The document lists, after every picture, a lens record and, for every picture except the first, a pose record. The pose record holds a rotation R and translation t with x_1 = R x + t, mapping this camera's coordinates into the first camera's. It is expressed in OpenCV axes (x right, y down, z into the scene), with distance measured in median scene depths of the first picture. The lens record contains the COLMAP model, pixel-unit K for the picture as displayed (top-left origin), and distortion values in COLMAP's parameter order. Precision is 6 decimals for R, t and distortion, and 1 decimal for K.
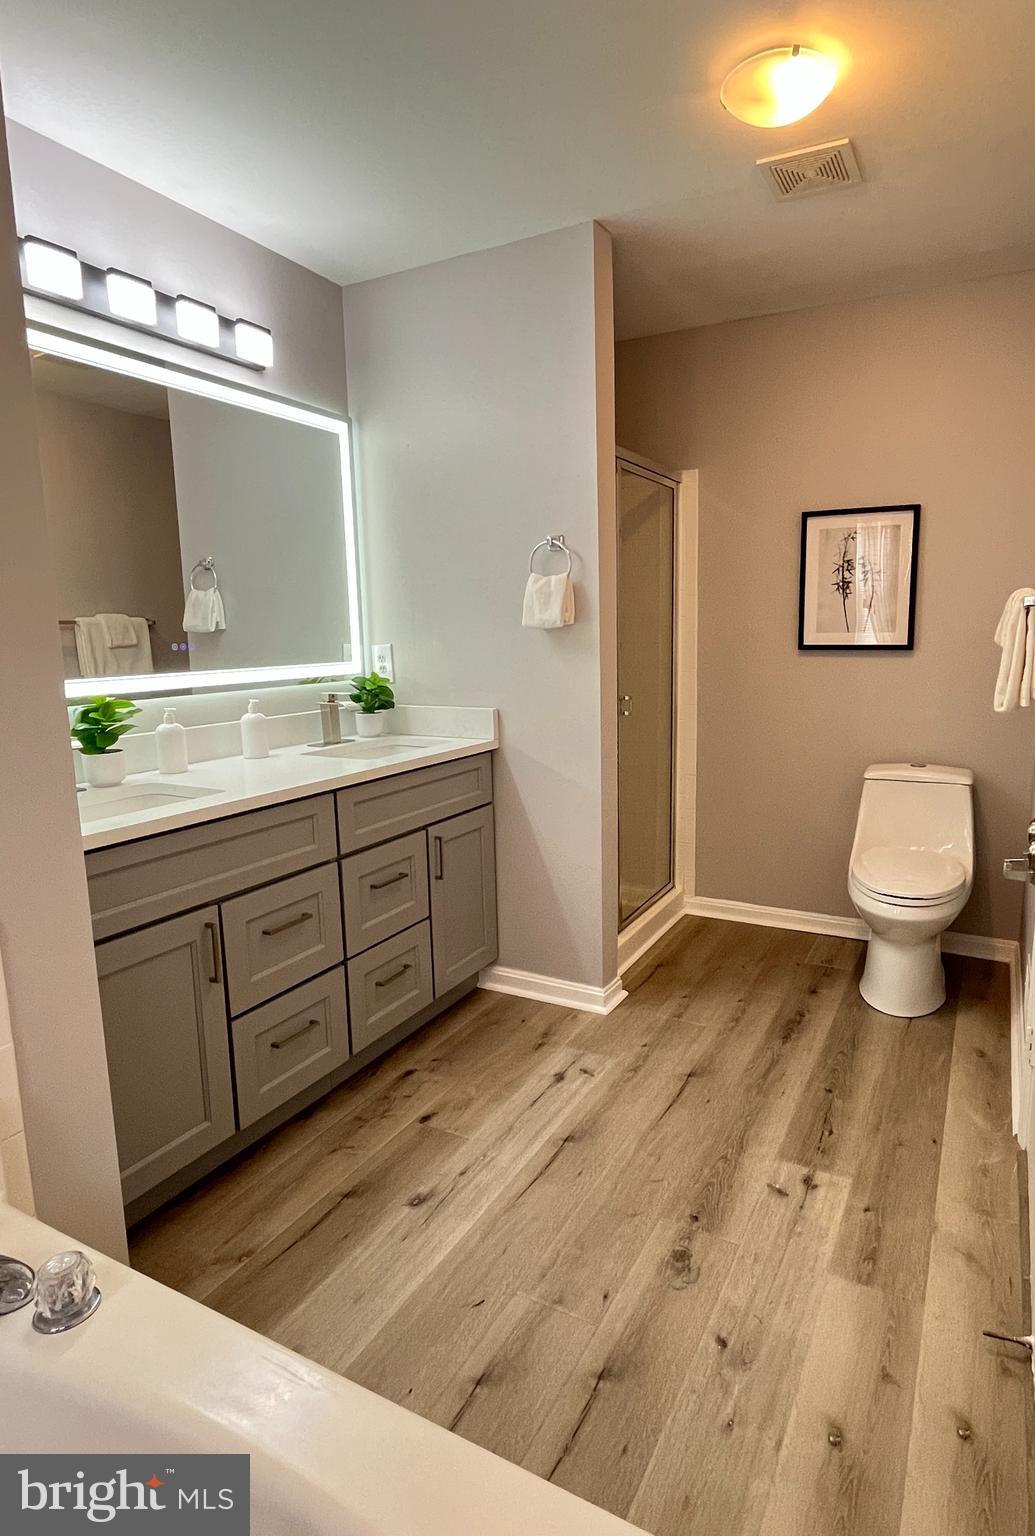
lens RADIAL K [[830.5, 0, 575.4], [0, 830.5, 764.4], [0, 0, 1]] dist [-0.000432, -0.001311]
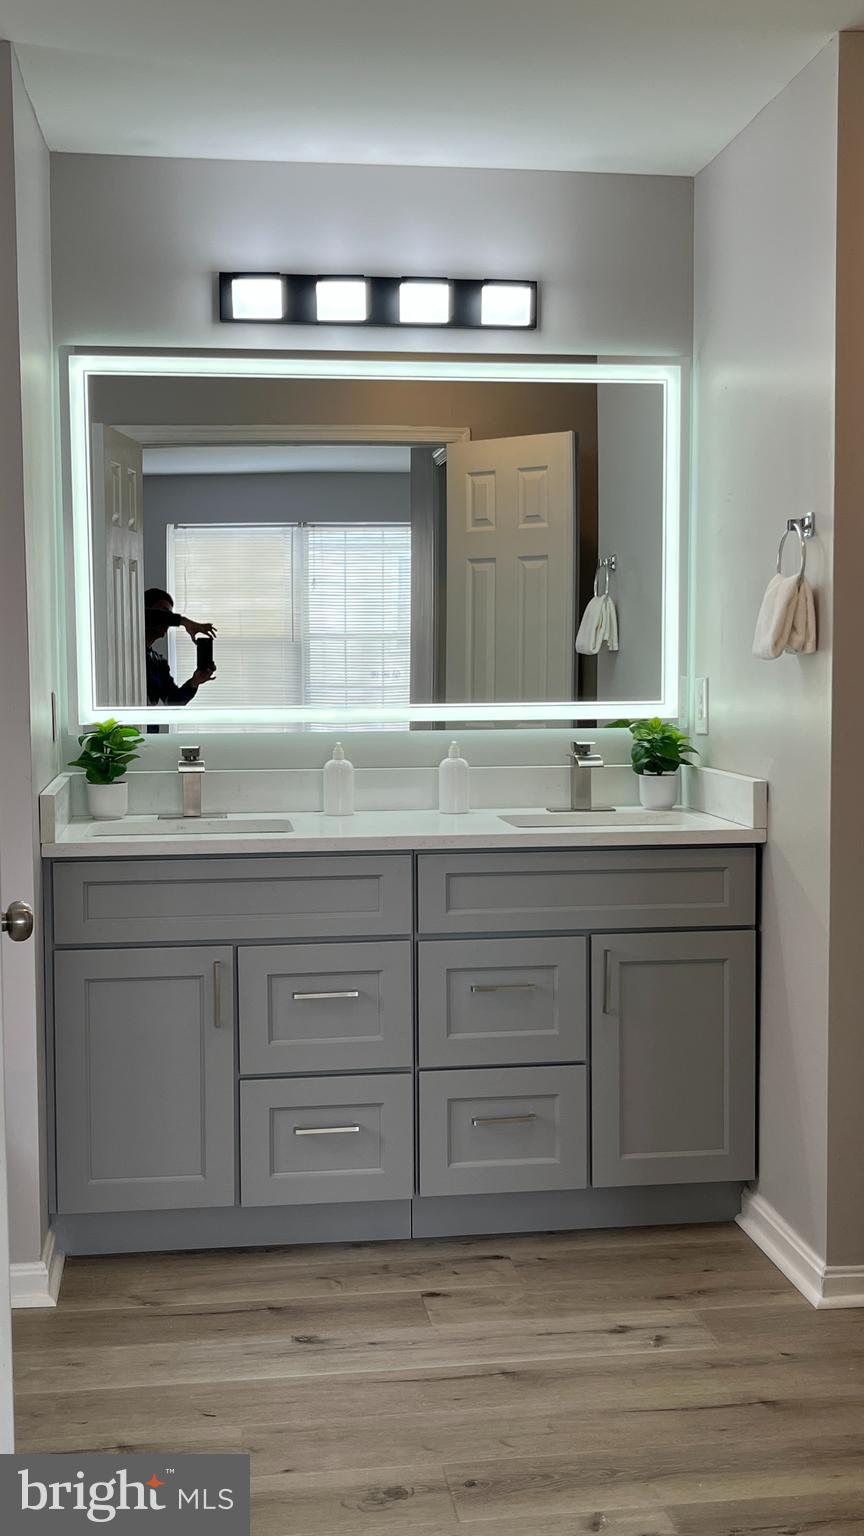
lens RADIAL K [[1667.9, 0, 432.0], [0, 1667.9, 768.0], [0, 0, 1]] dist [0.020503, 0.003198]
pose [[0.572871, 0.072034, -0.816474, 1.128498], [-0.139590, 0.990153, -0.010586, -0.038429], [0.807672, 0.120036, 0.577285, 0.062280]]
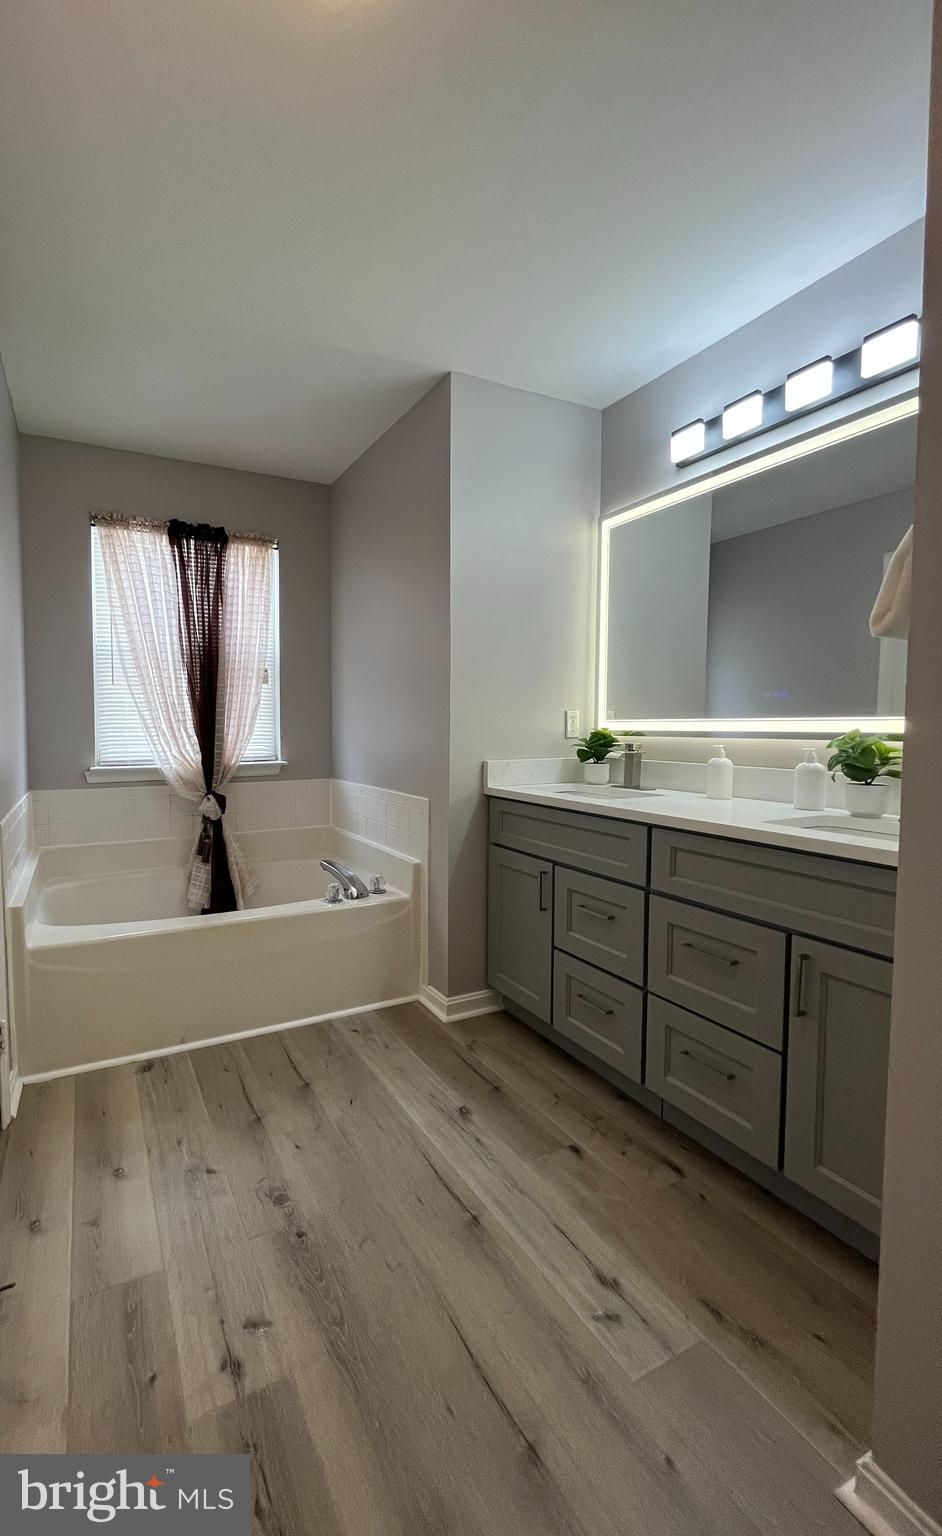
lens RADIAL K [[614.5, 0, 368.7], [0, 614.5, 762.7], [0, 0, 1]] dist [-0.001100, -0.000188]
pose [[-0.621505, 0.064243, -0.780772, 0.583593], [-0.117049, 0.977831, 0.173629, -0.152194], [0.774617, 0.199300, -0.600207, 1.265119]]
